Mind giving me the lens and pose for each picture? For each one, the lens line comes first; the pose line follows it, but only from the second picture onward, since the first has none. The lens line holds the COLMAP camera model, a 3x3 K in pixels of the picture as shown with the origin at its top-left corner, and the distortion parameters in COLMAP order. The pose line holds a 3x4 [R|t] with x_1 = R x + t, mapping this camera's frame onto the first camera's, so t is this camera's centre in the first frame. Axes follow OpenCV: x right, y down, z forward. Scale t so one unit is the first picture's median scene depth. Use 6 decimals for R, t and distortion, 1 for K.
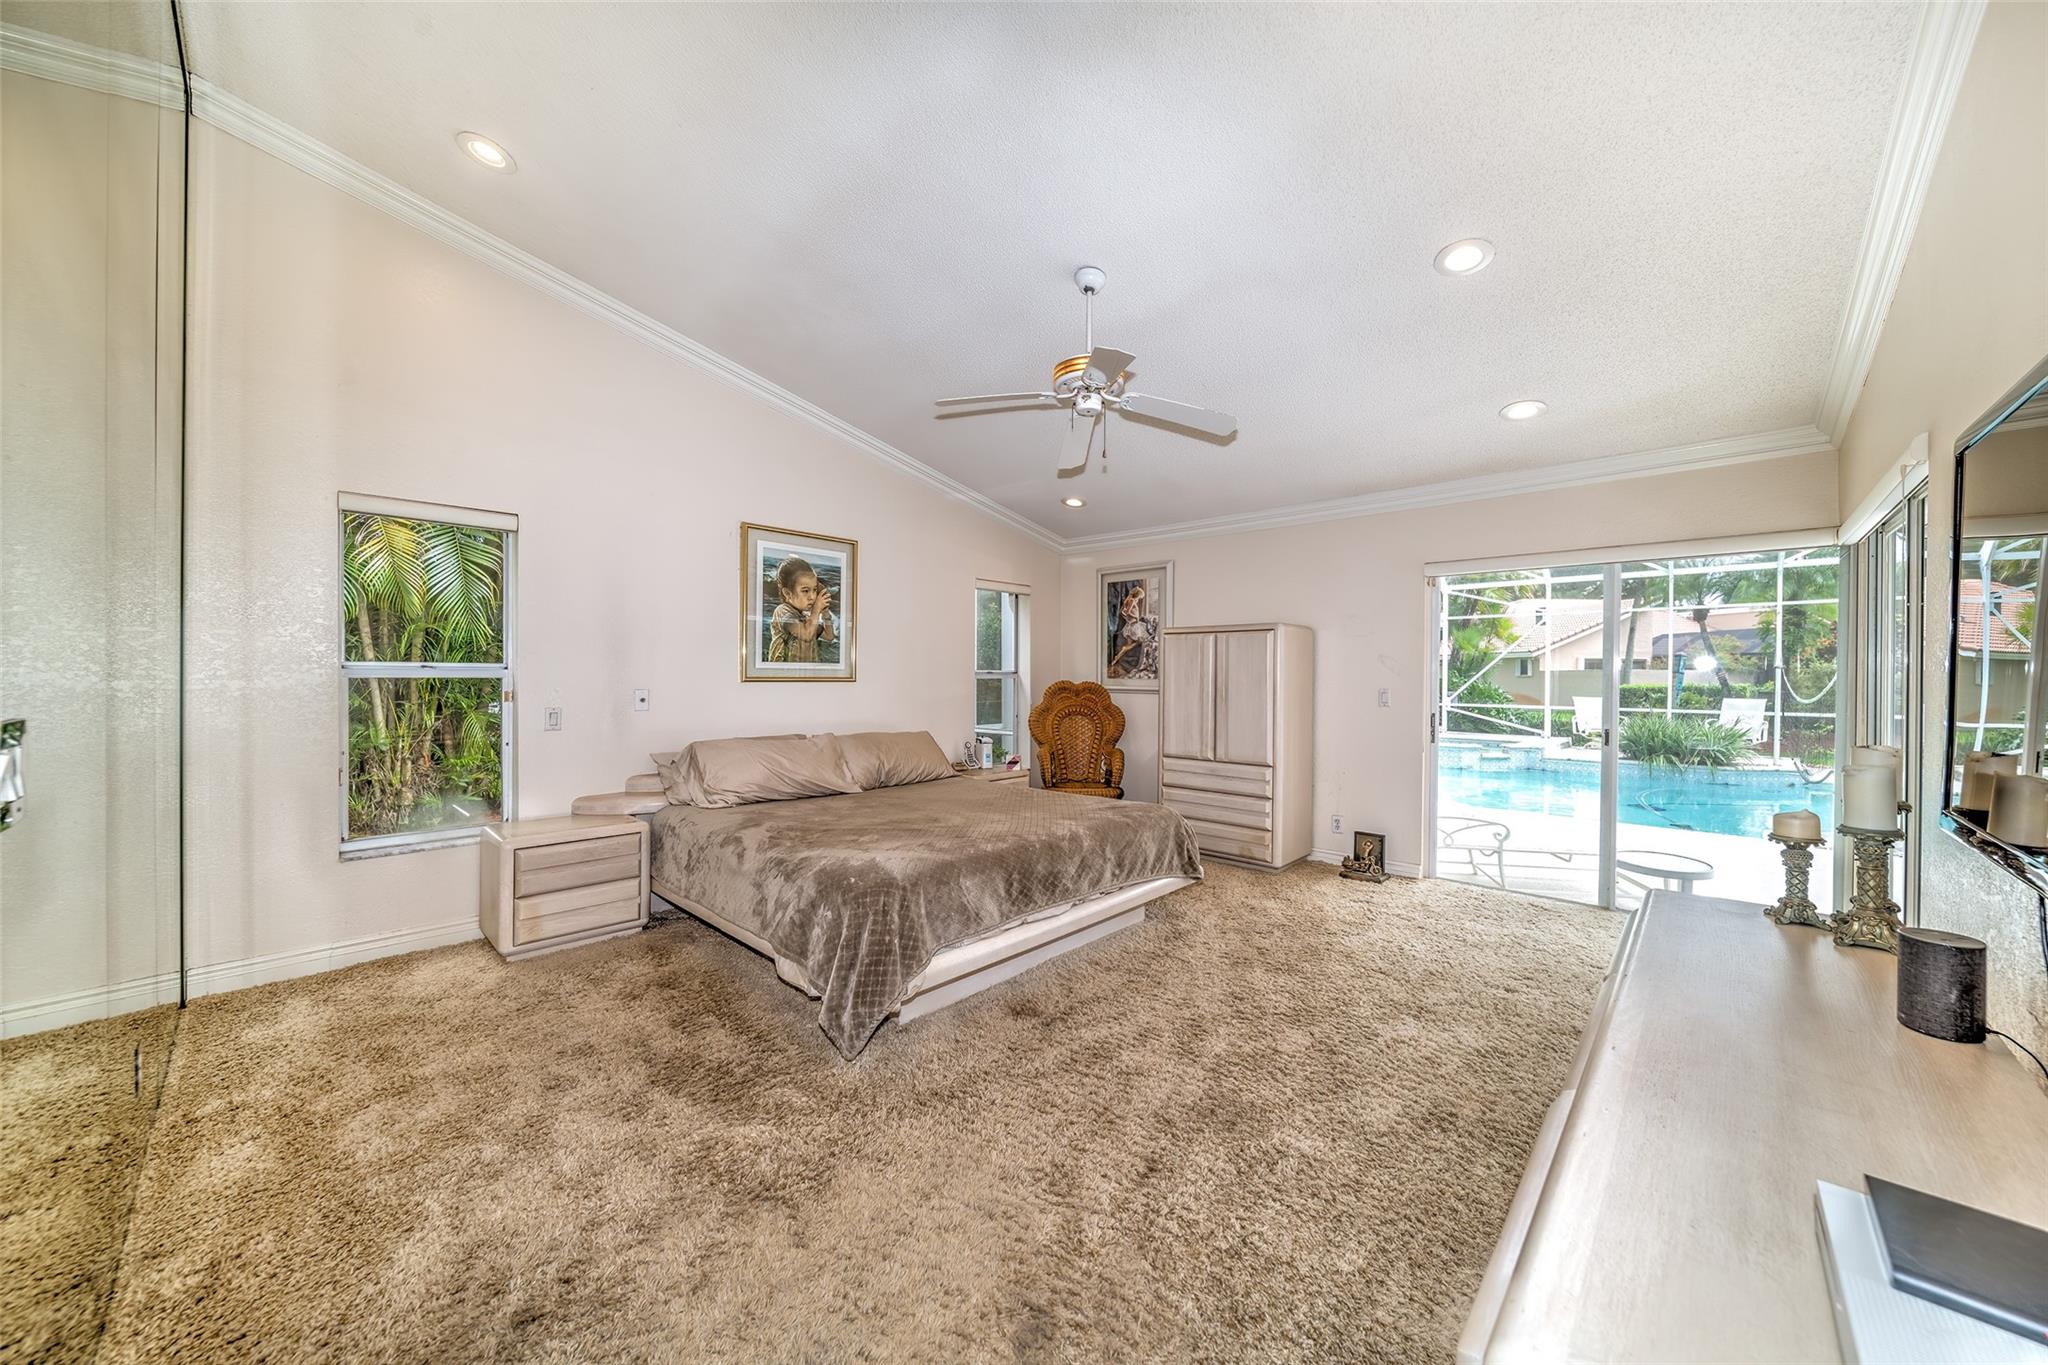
lens RADIAL K [[723.2, 0, 1026.3], [0, 723.2, 676.4], [0, 0, 1]] dist [0.002281, 0.000067]
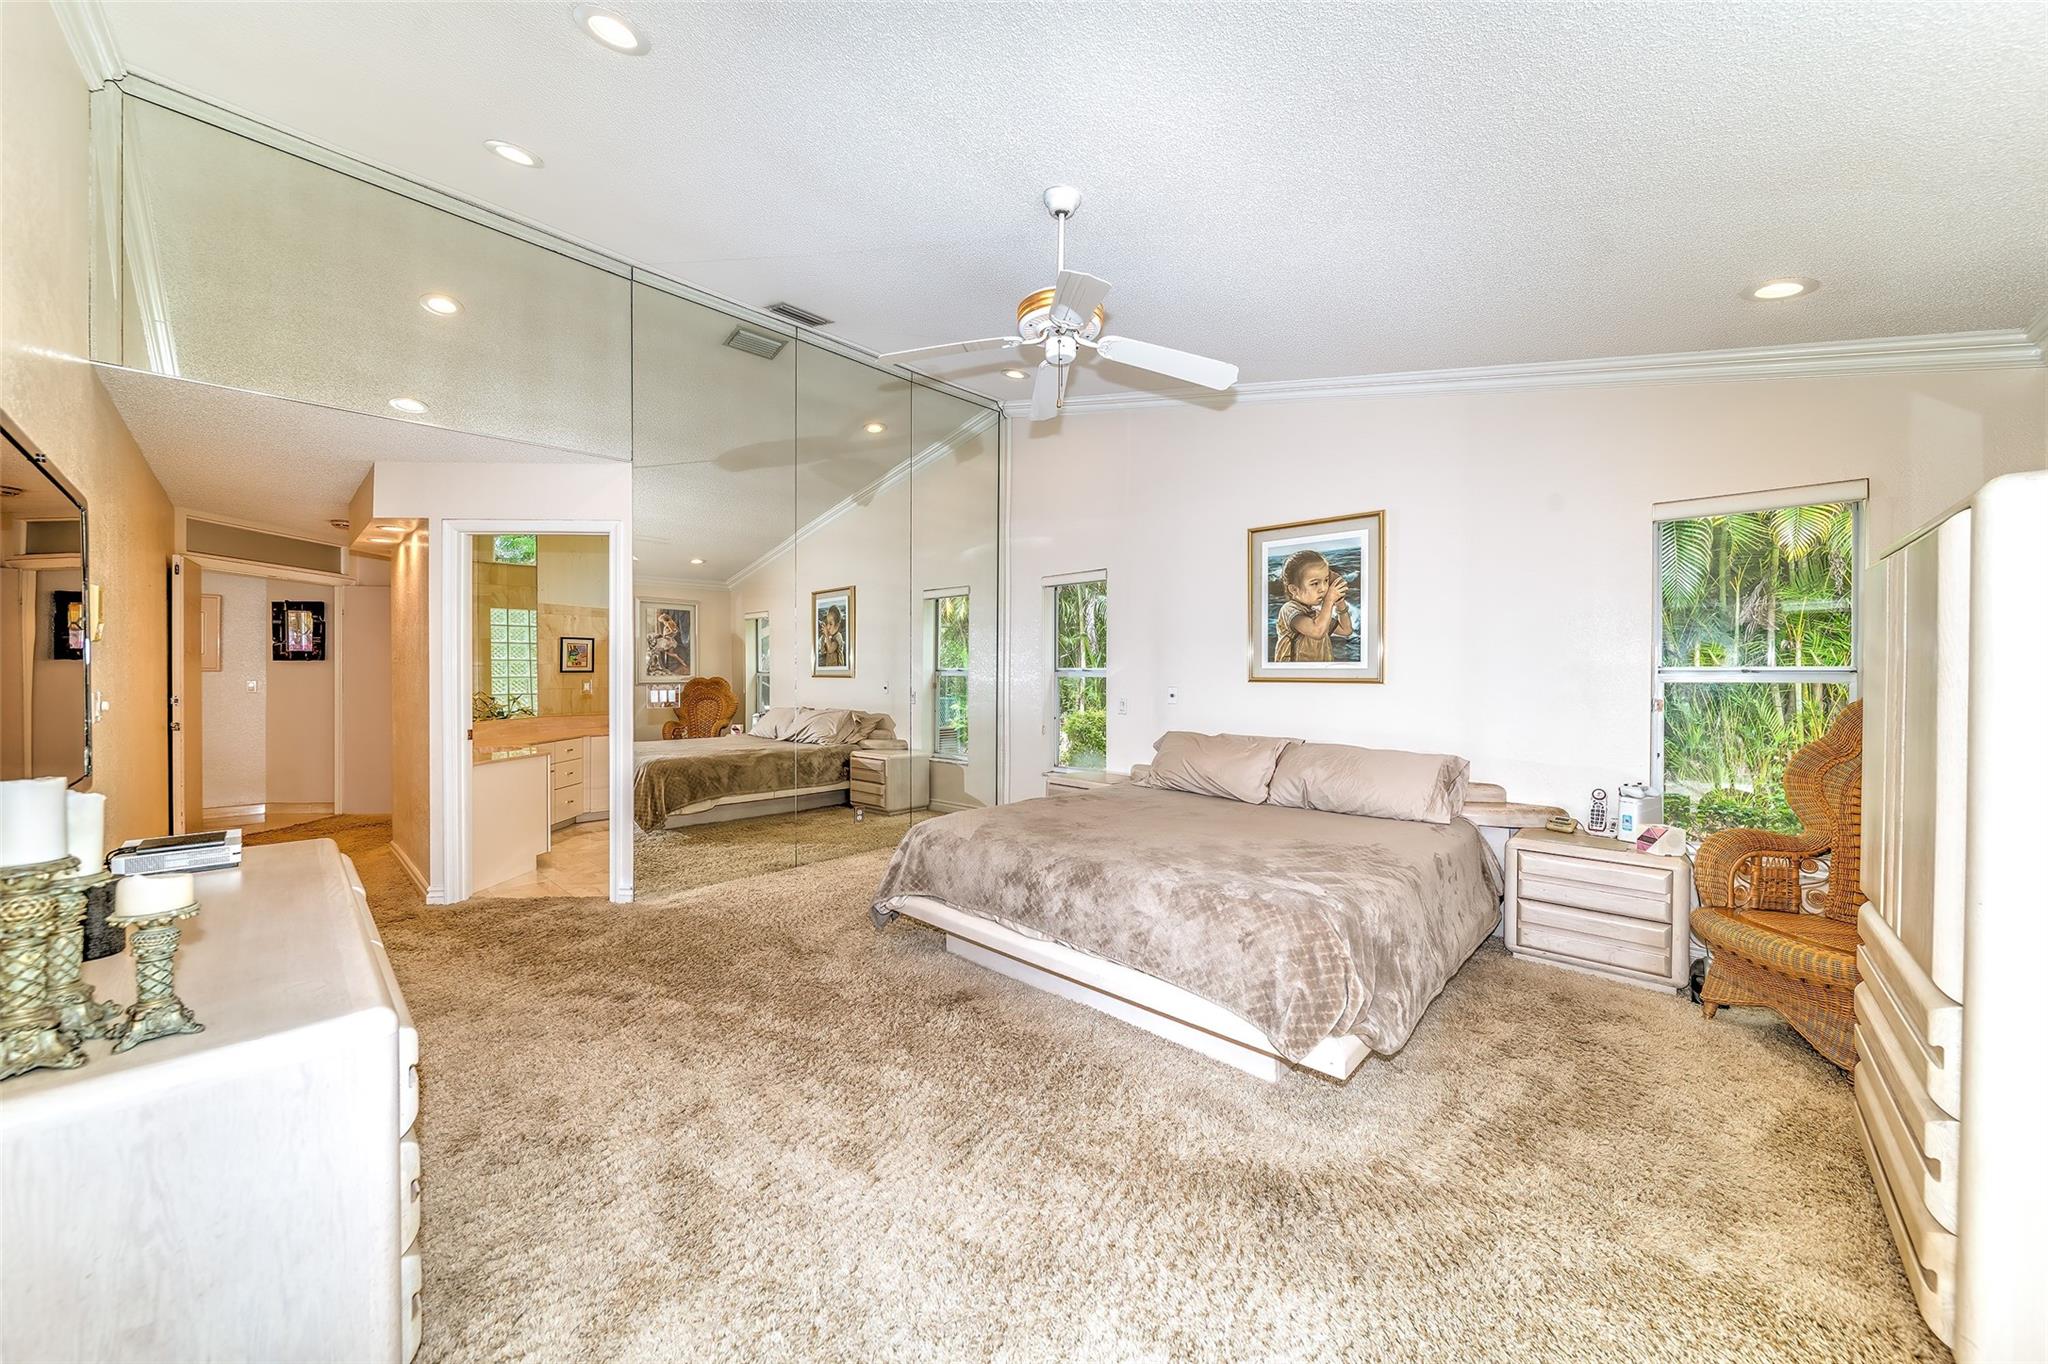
lens RADIAL K [[723.2, 0, 1027.1], [0, 723.2, 680.0], [0, 0, 1]] dist [0.002281, 0.000067]
pose [[0.022609, 0.007086, -0.999719, 0.604849], [-0.004307, 0.999966, 0.006990, -0.001123], [0.999735, 0.004148, 0.022639, 0.618709]]
